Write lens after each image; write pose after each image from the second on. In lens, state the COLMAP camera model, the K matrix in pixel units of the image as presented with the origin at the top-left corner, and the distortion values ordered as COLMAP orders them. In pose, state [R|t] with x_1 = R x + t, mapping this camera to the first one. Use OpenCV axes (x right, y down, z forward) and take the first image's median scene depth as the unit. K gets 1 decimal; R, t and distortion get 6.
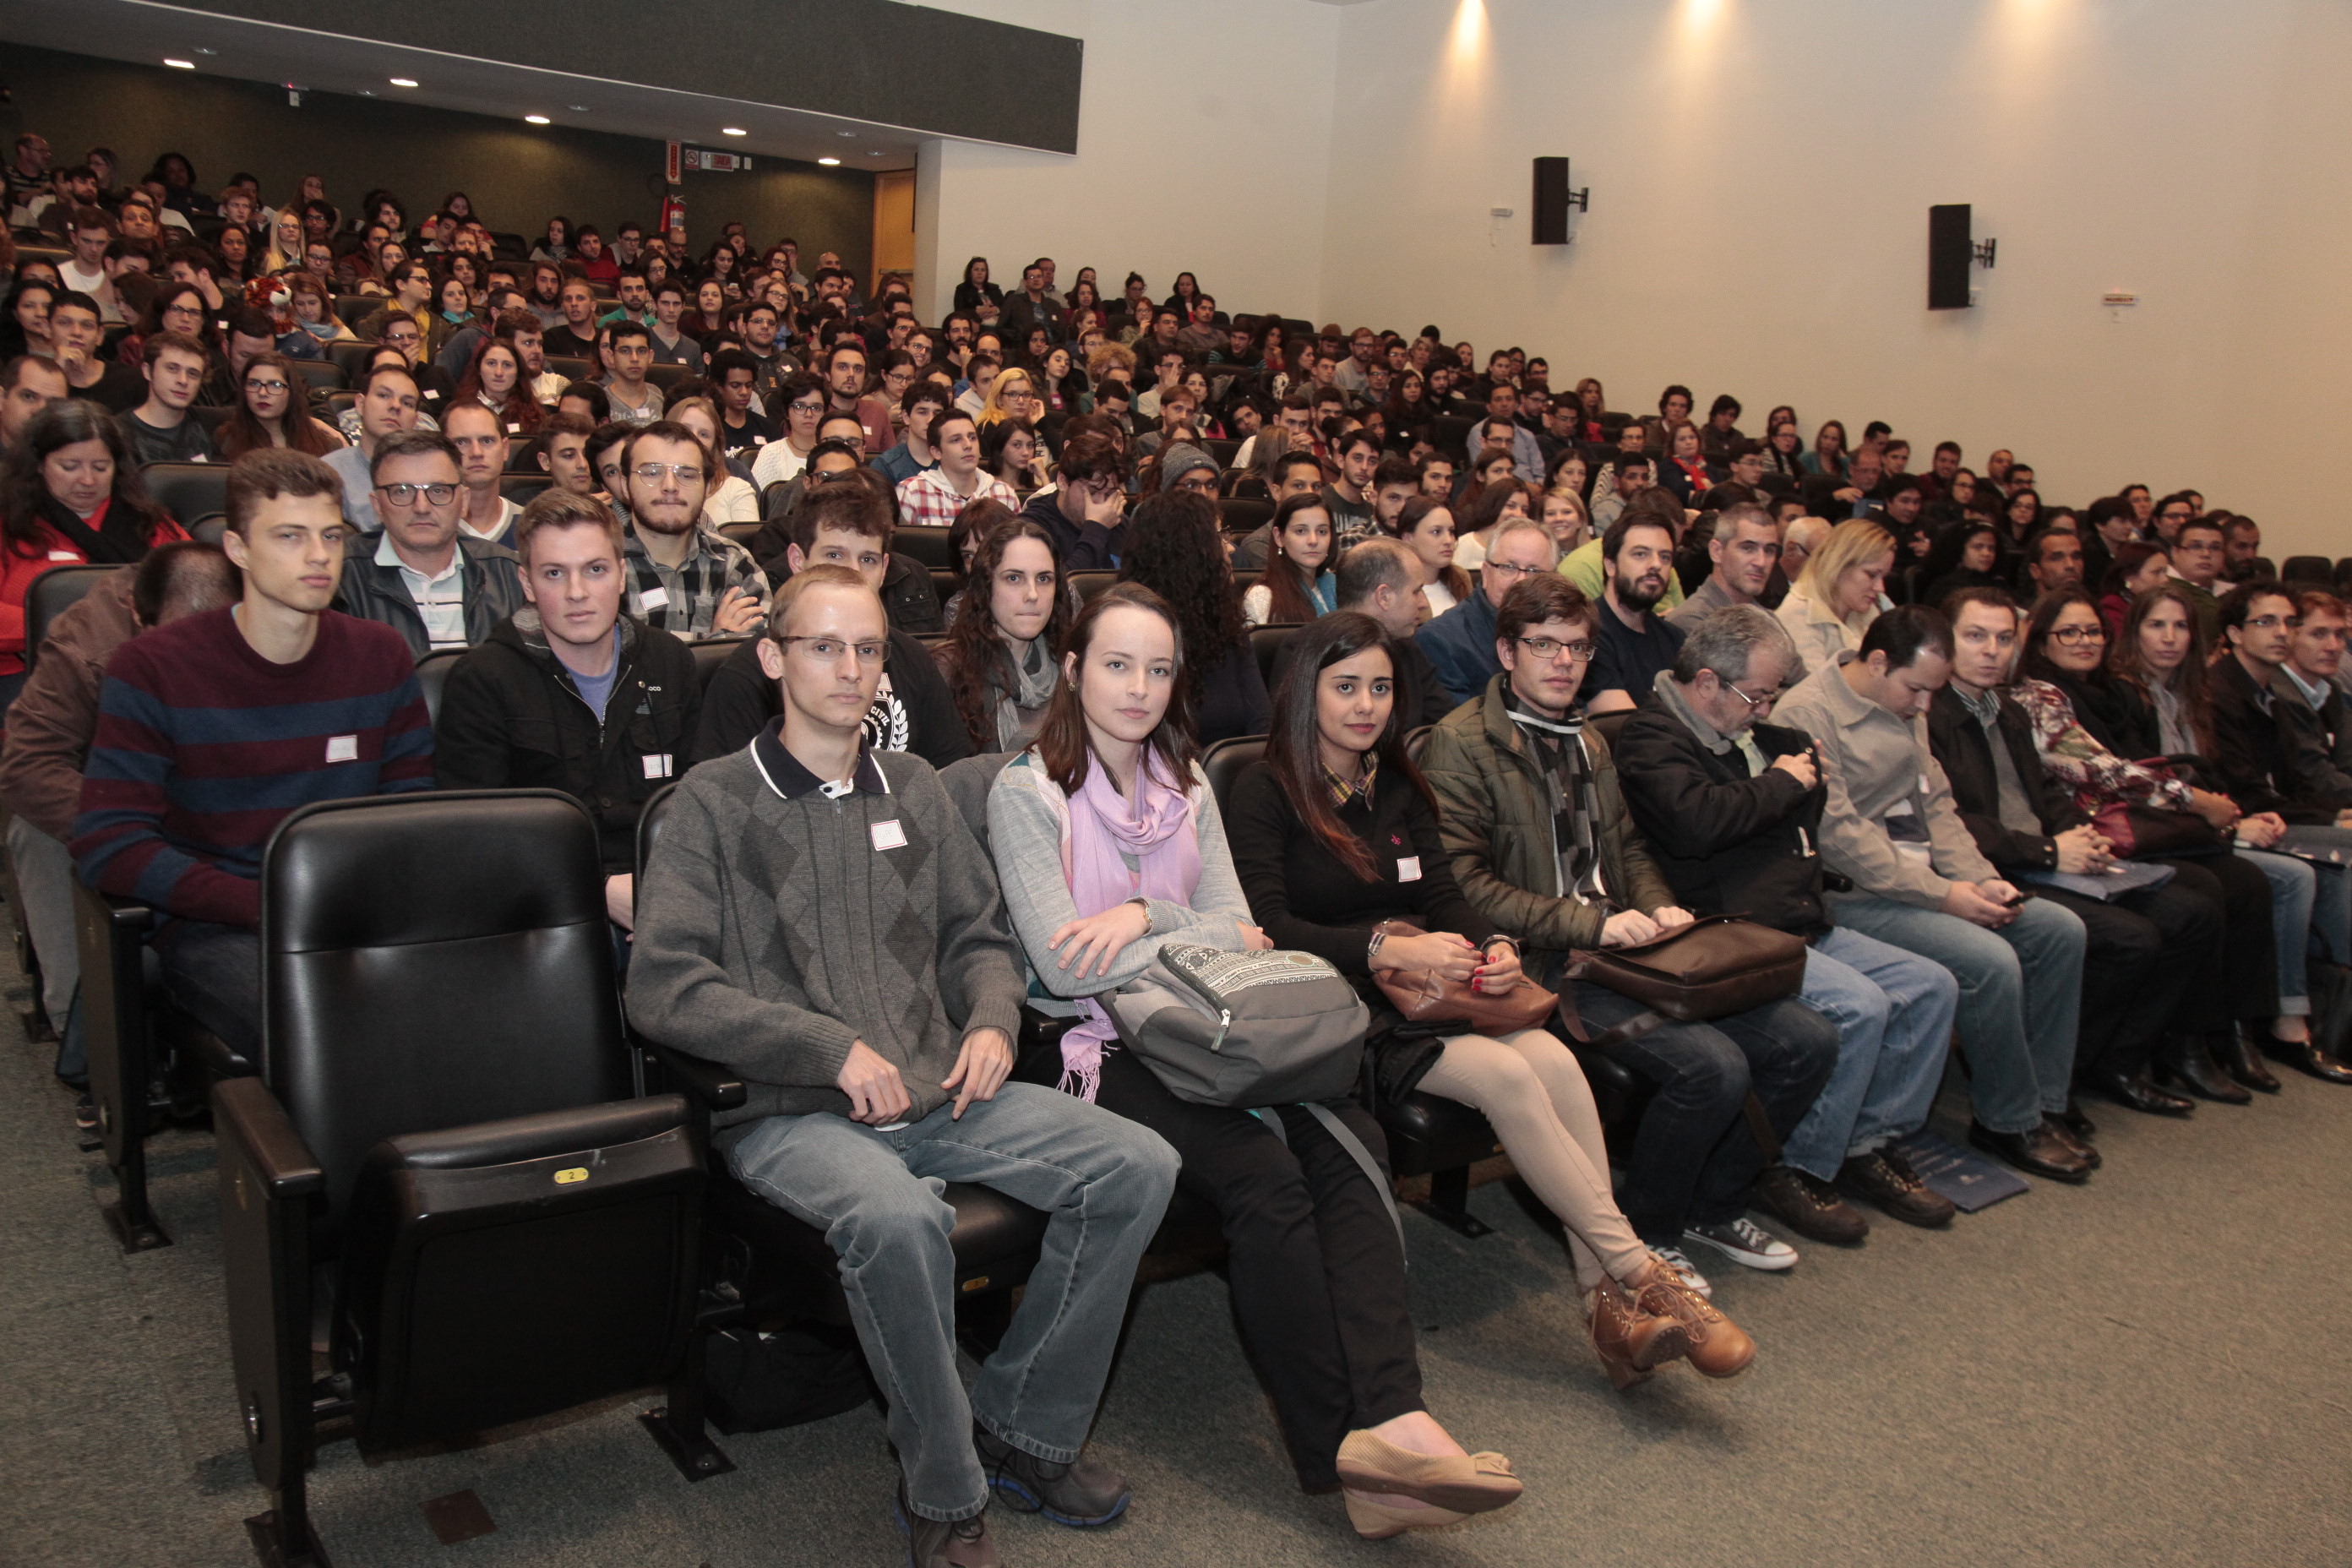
lens RADIAL K [[1918.9, 0, 1176.0], [0, 1918.9, 784.0], [0, 0, 1]] dist [-0.064421, 0.079826]
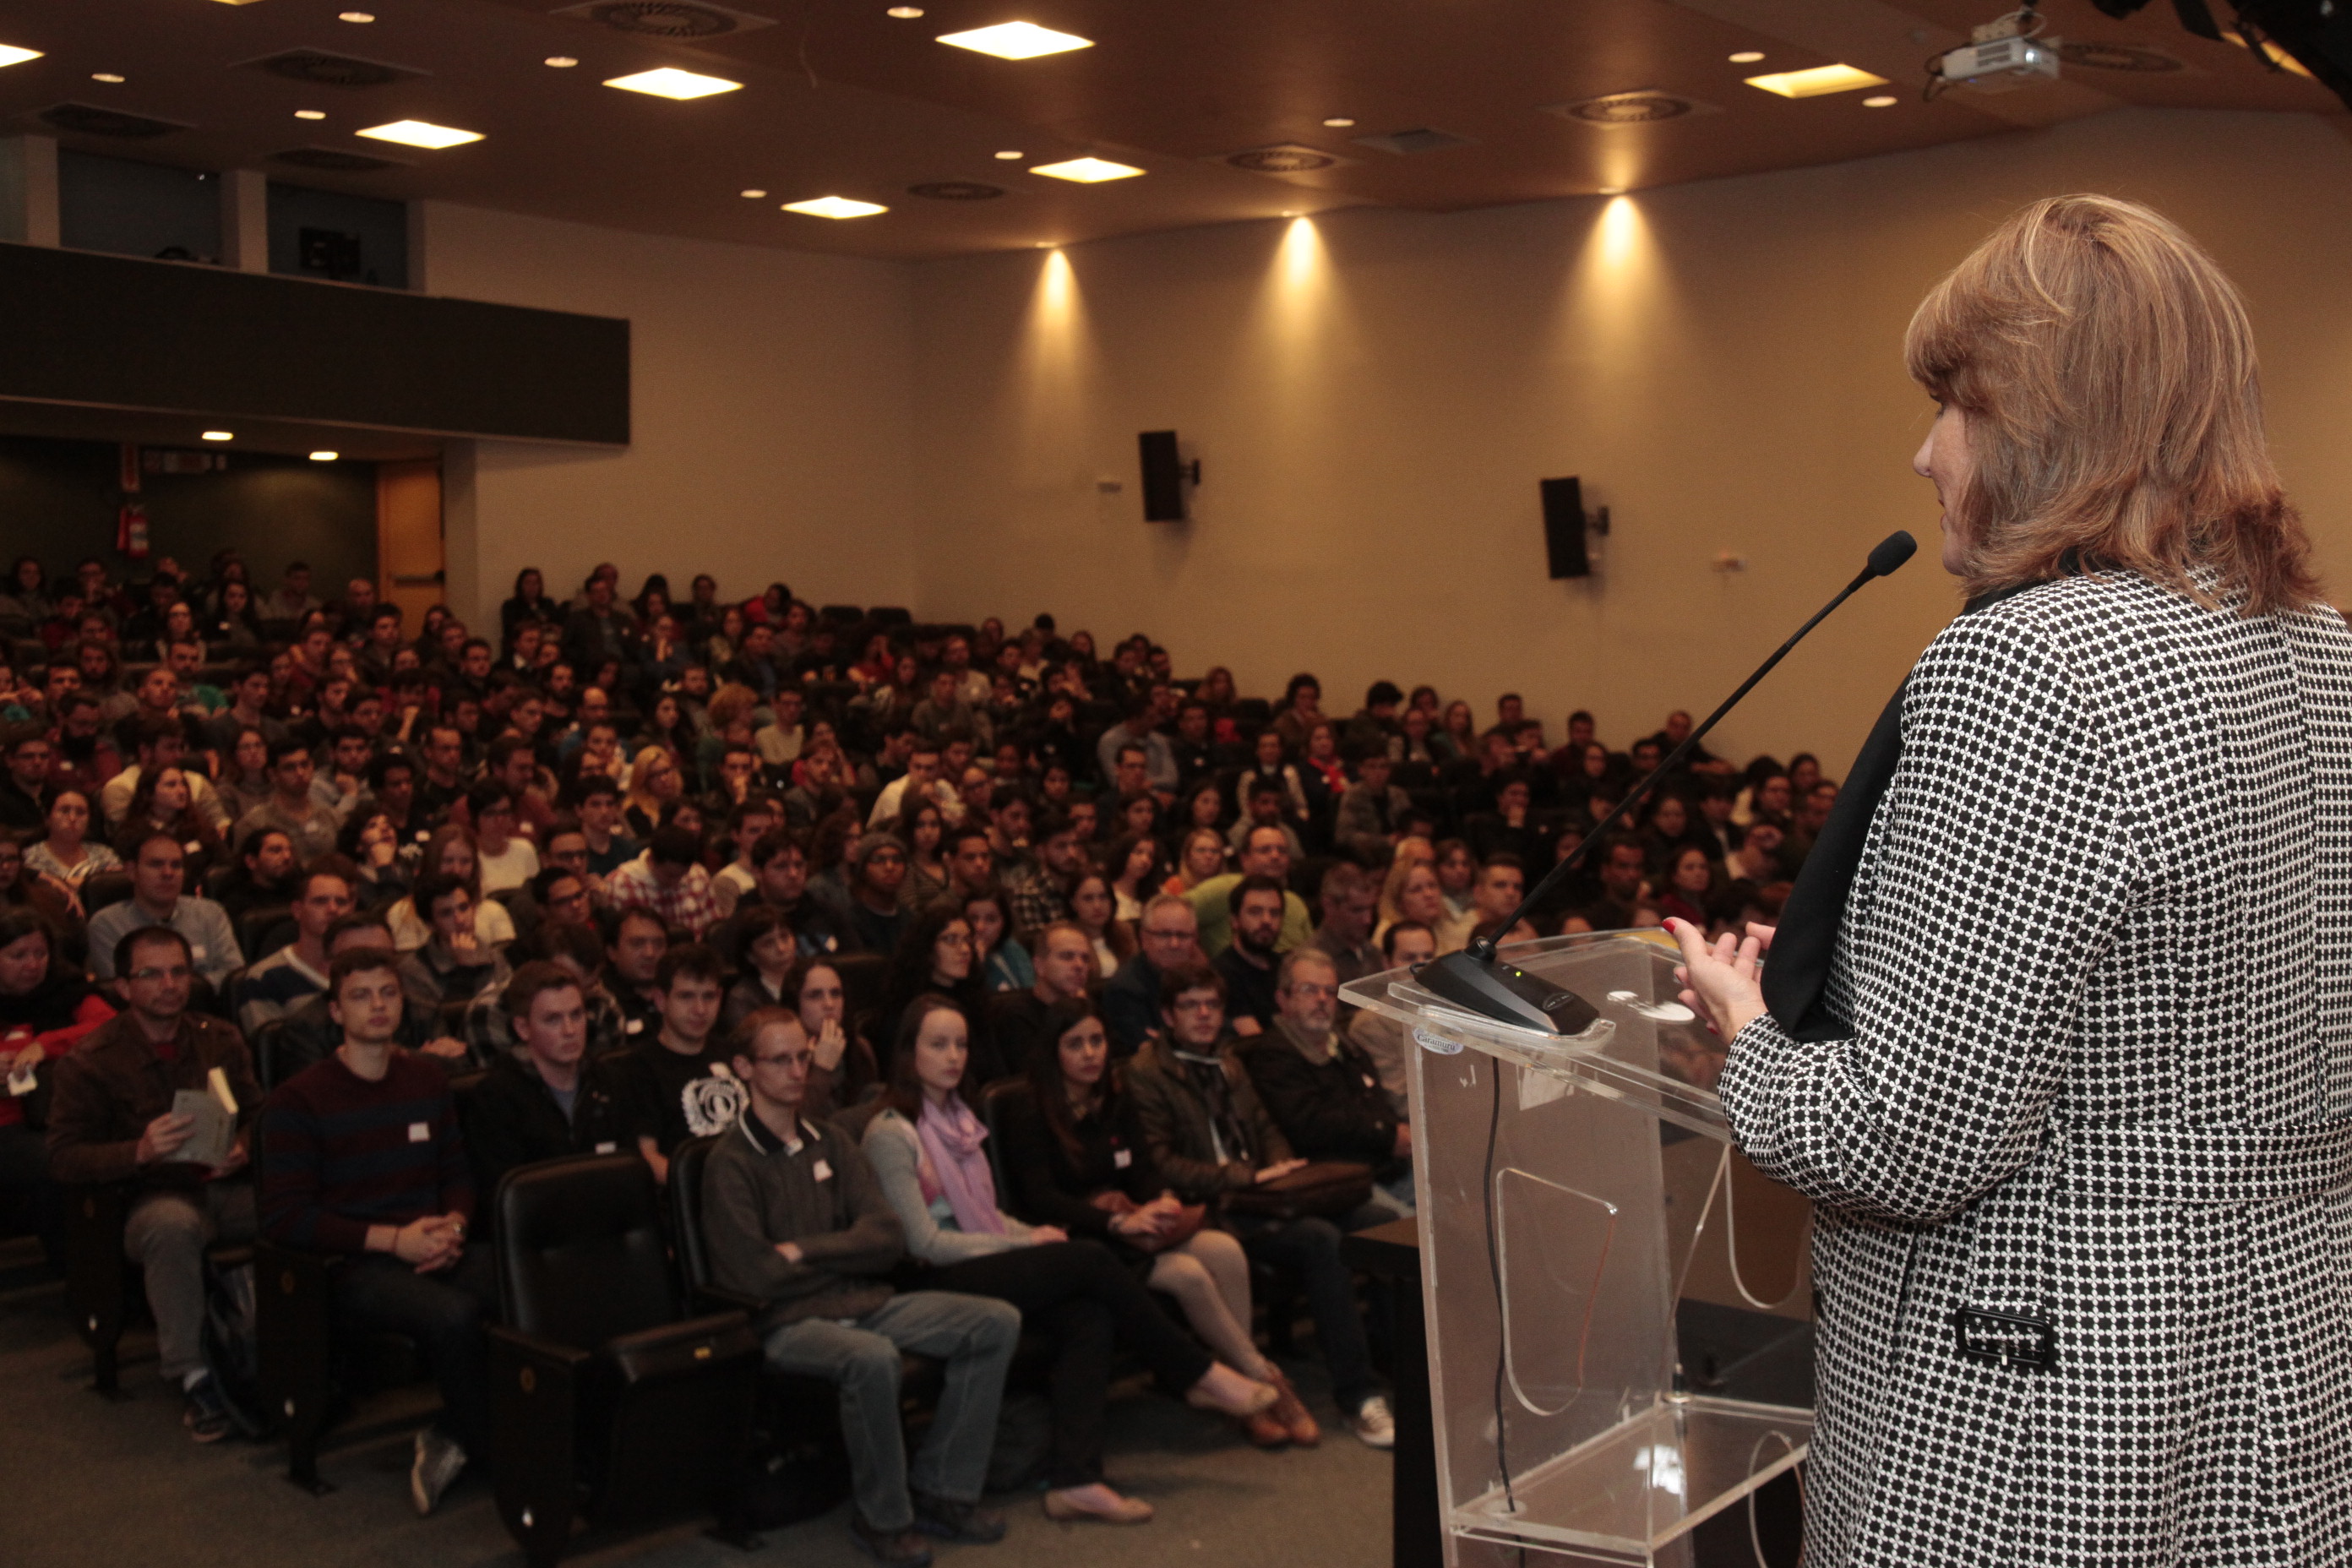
lens RADIAL K [[2728.5, 0, 1176.0], [0, 2728.5, 784.0], [0, 0, 1]] dist [0.153422, 0.018425]
pose [[0.980478, -0.072876, 0.182627, -0.056756], [0.095835, 0.988111, -0.120214, 0.004808], [-0.171695, 0.135369, 0.975805, -0.317021]]
